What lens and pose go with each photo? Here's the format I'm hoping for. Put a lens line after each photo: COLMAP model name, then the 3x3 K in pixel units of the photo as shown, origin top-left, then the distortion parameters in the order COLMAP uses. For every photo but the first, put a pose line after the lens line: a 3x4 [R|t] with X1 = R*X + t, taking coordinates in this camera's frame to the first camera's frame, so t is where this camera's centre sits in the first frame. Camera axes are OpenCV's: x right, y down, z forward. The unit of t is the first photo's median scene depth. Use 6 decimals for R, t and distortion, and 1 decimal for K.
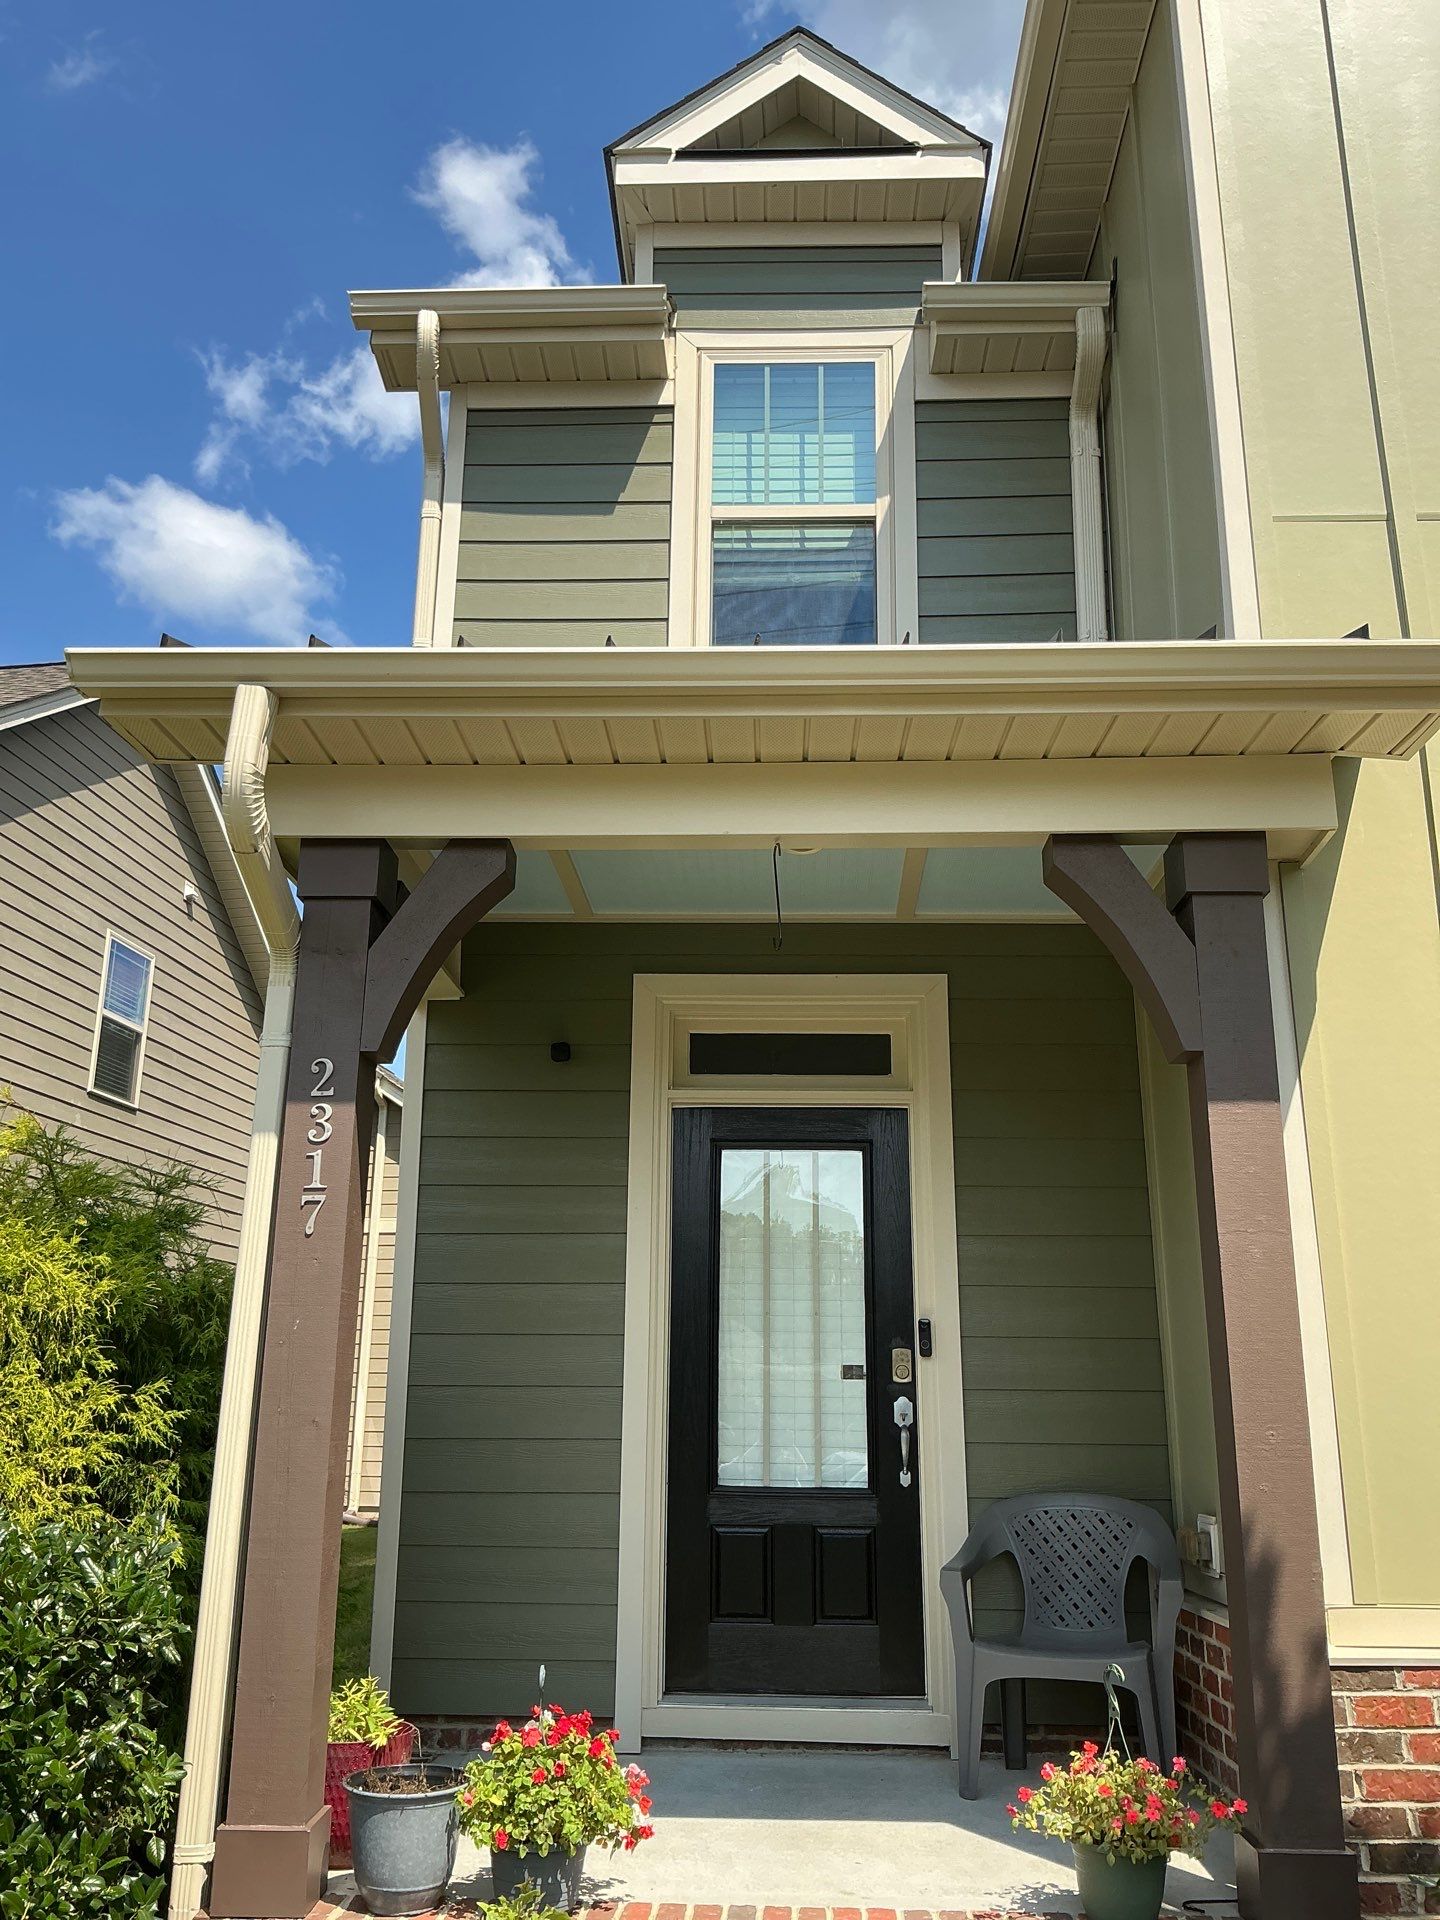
lens RADIAL K [[1574.0, 0, 730.8], [0, 1574.0, 954.2], [0, 0, 1]] dist [0.068208, -0.103492]
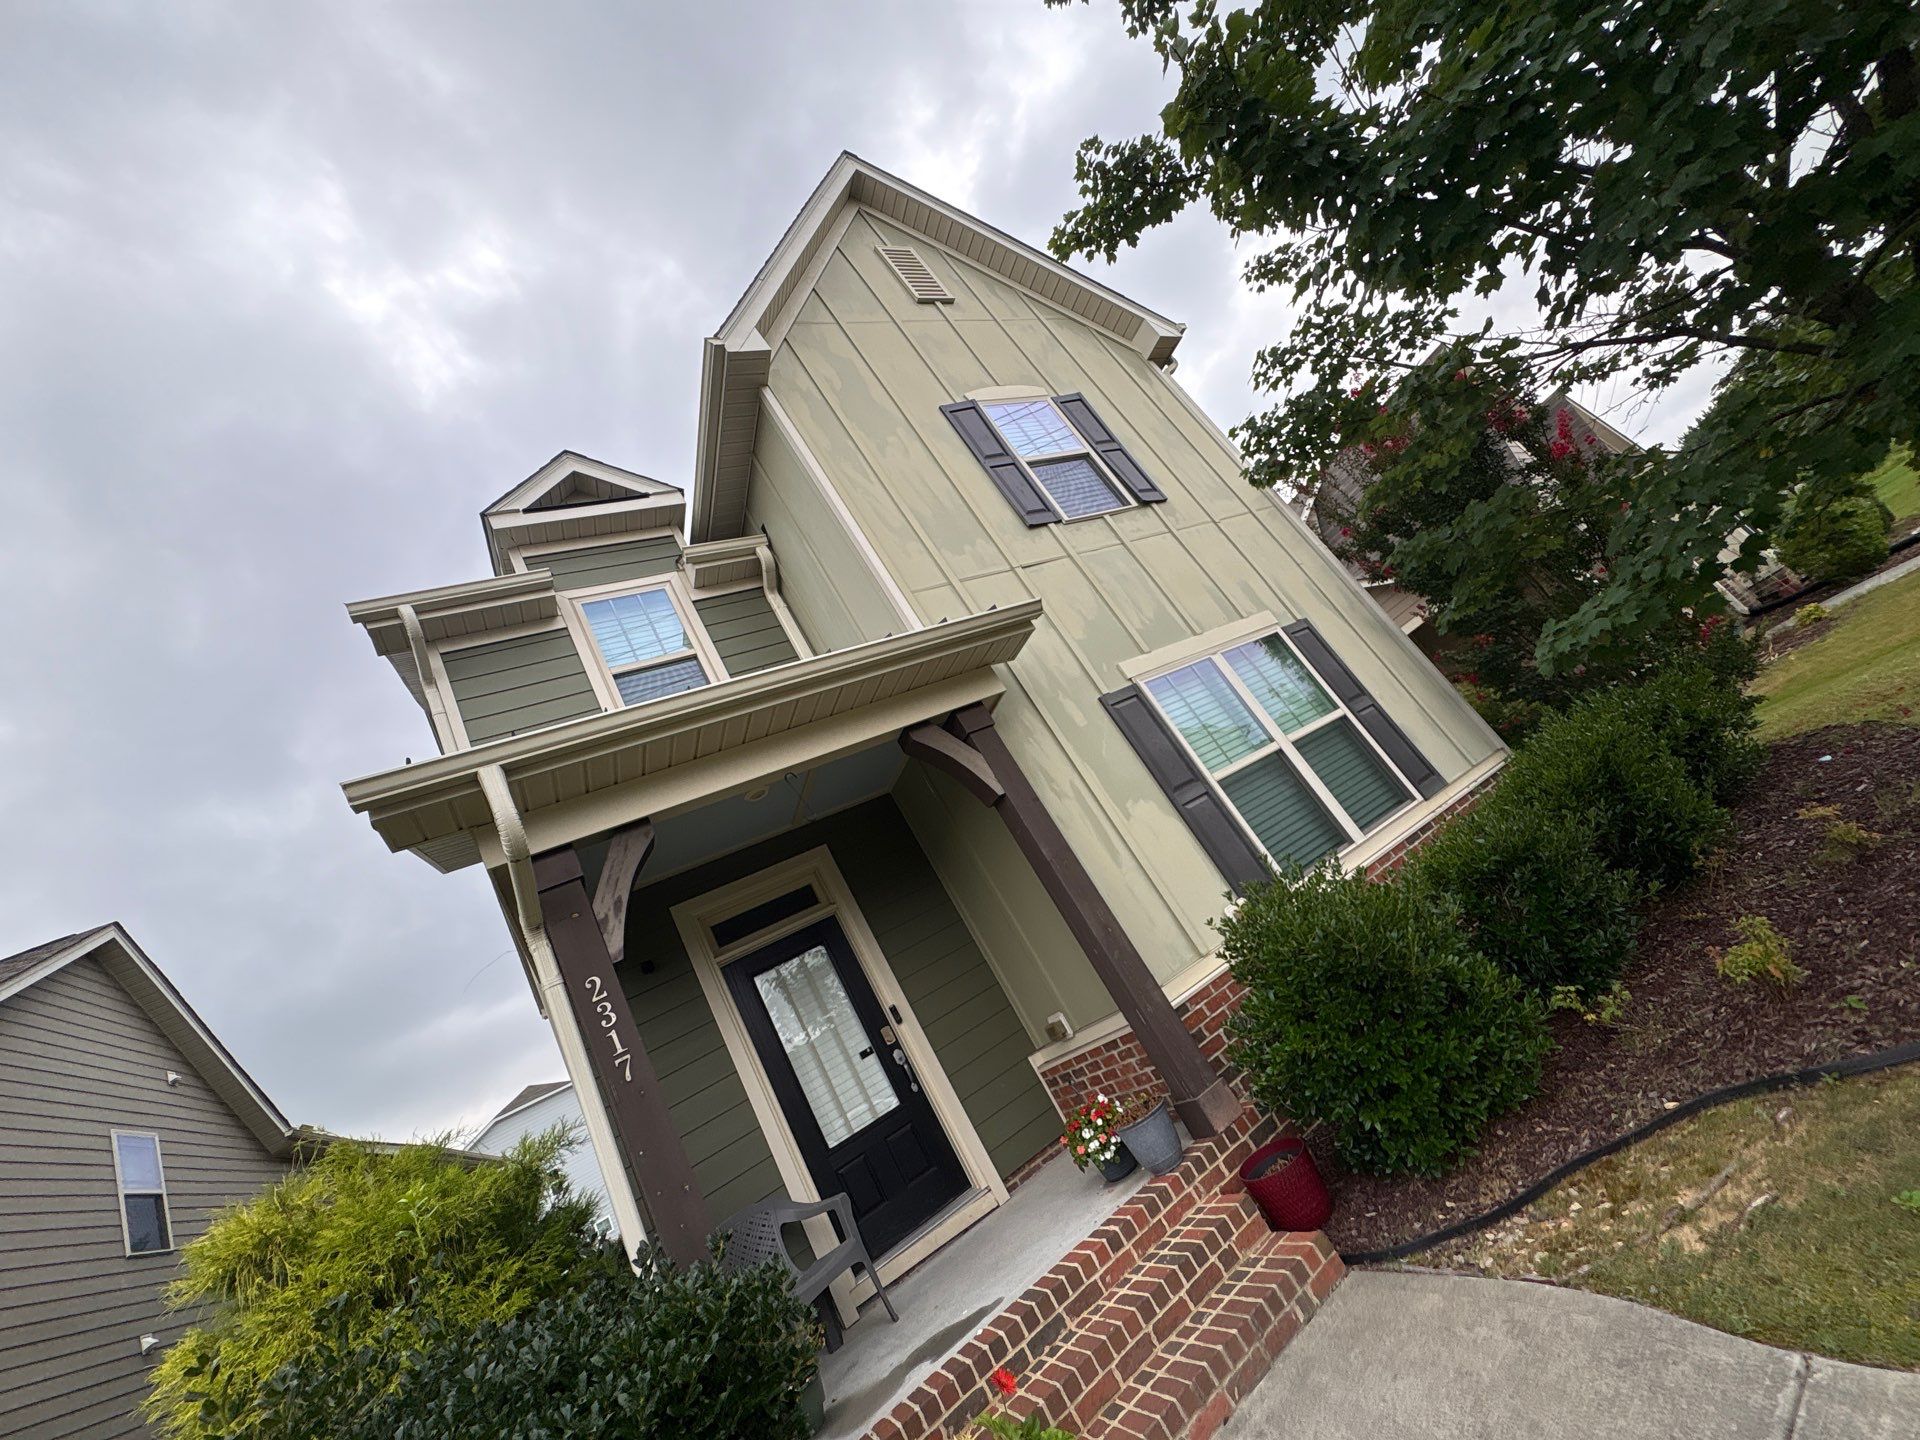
lens RADIAL K [[756.0, 0, 950.6], [0, 756.0, 724.6], [0, 0, 1]] dist [0.000820, 0.000247]
pose [[0.791107, -0.274418, 0.546667, -0.234382], [0.389700, 0.914977, -0.104649, 0.039110], [-0.471470, 0.295825, 0.830785, 0.082655]]
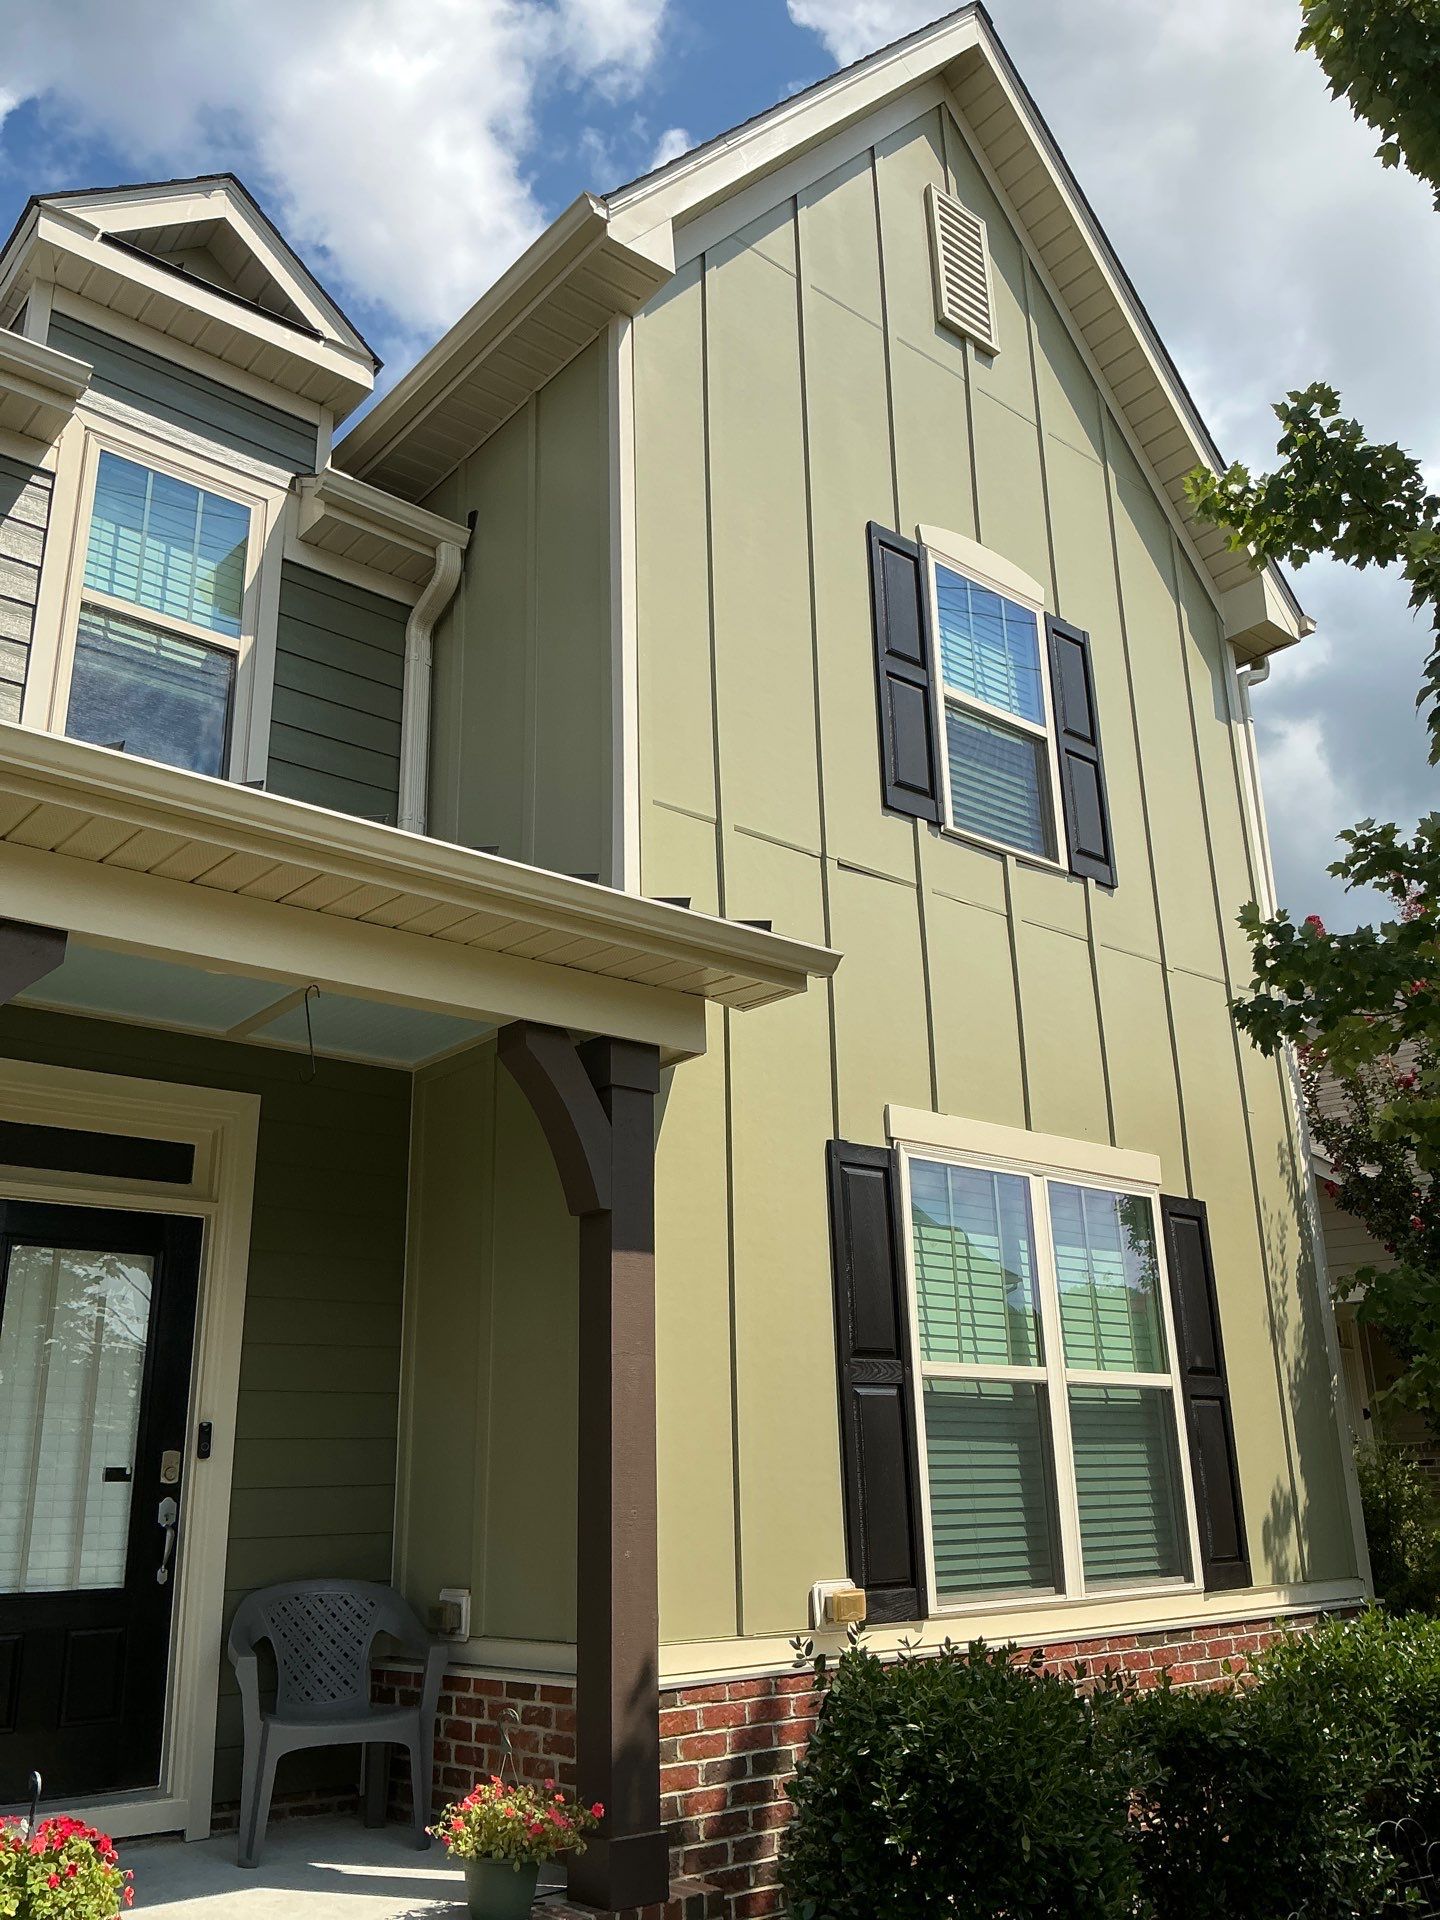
lens RADIAL K [[1574.0, 0, 697.3], [0, 1574.0, 956.8], [0, 0, 1]] dist [0.068208, -0.103492]
pose [[0.744280, 0.192526, 0.639517, -0.368630], [-0.157829, 0.981130, -0.111685, -0.006968], [-0.648952, -0.017809, 0.760621, -0.013537]]
